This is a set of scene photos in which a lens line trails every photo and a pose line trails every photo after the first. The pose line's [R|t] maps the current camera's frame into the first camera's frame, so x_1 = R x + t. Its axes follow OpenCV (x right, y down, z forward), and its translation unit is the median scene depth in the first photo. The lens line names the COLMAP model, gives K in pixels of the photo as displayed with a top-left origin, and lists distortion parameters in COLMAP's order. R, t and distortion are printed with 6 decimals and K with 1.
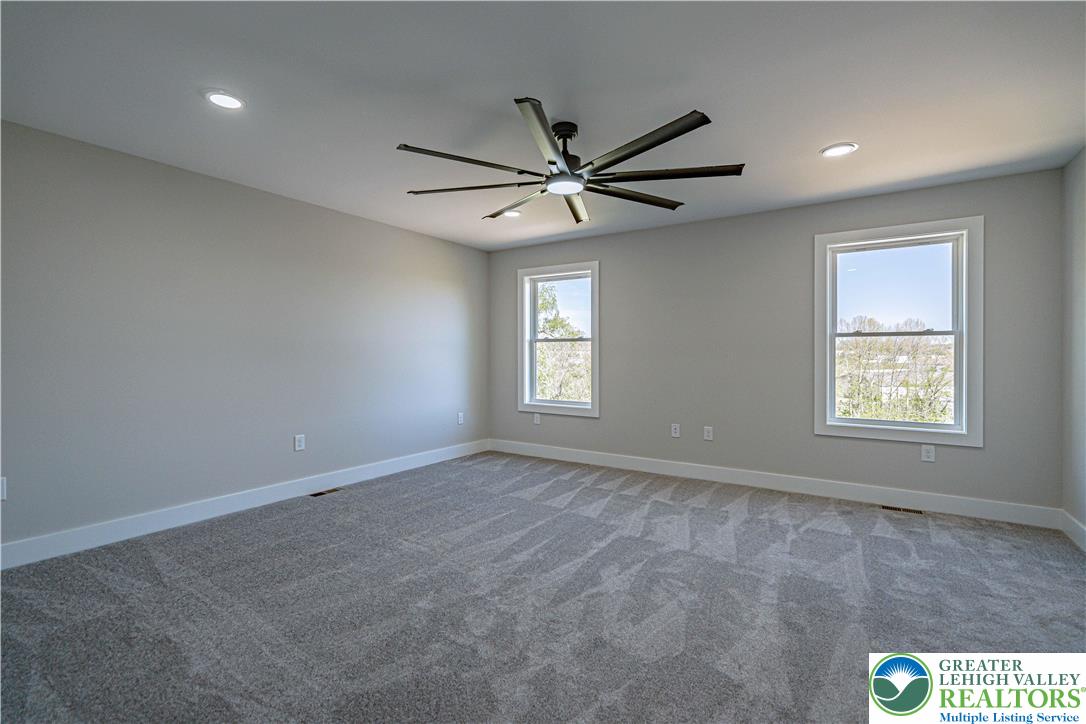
lens RADIAL K [[507.0, 0, 542.3], [0, 507.0, 354.8], [0, 0, 1]] dist [-0.000017, 0.000129]
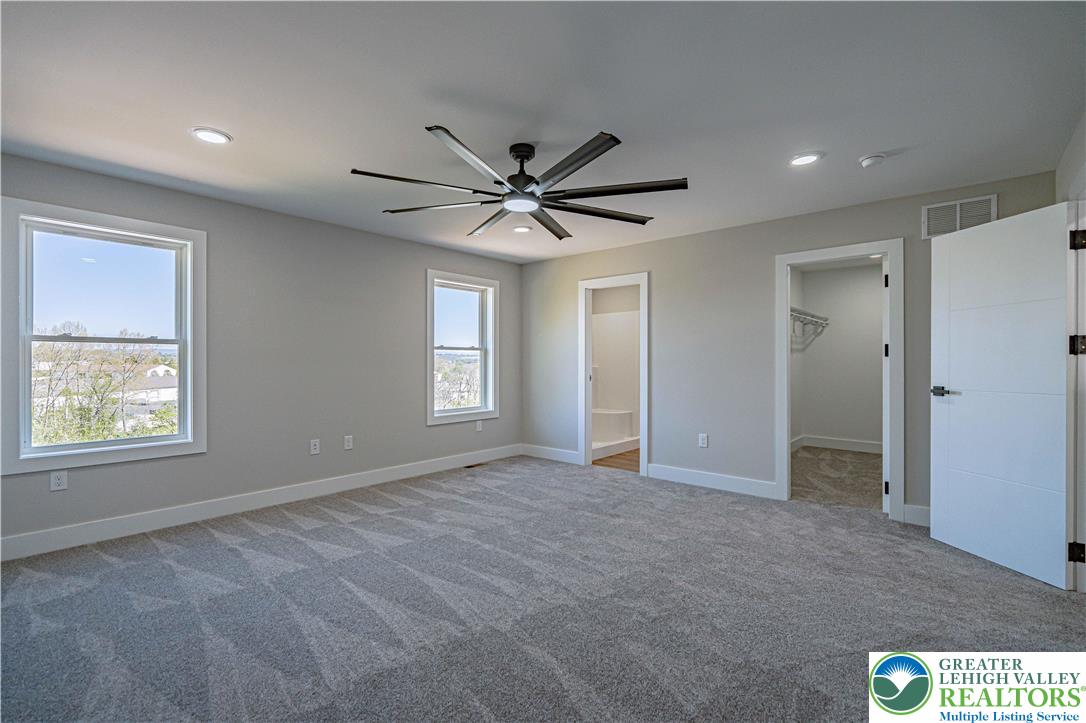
lens RADIAL K [[490.2, 0, 538.4], [0, 490.2, 364.1], [0, 0, 1]] dist [-0.001978, 0.000197]
pose [[0.123071, -0.006578, 0.992376, -0.691249], [0.000089, 0.999978, 0.006617, -0.006103], [-0.992398, -0.000726, 0.123069, 0.610857]]
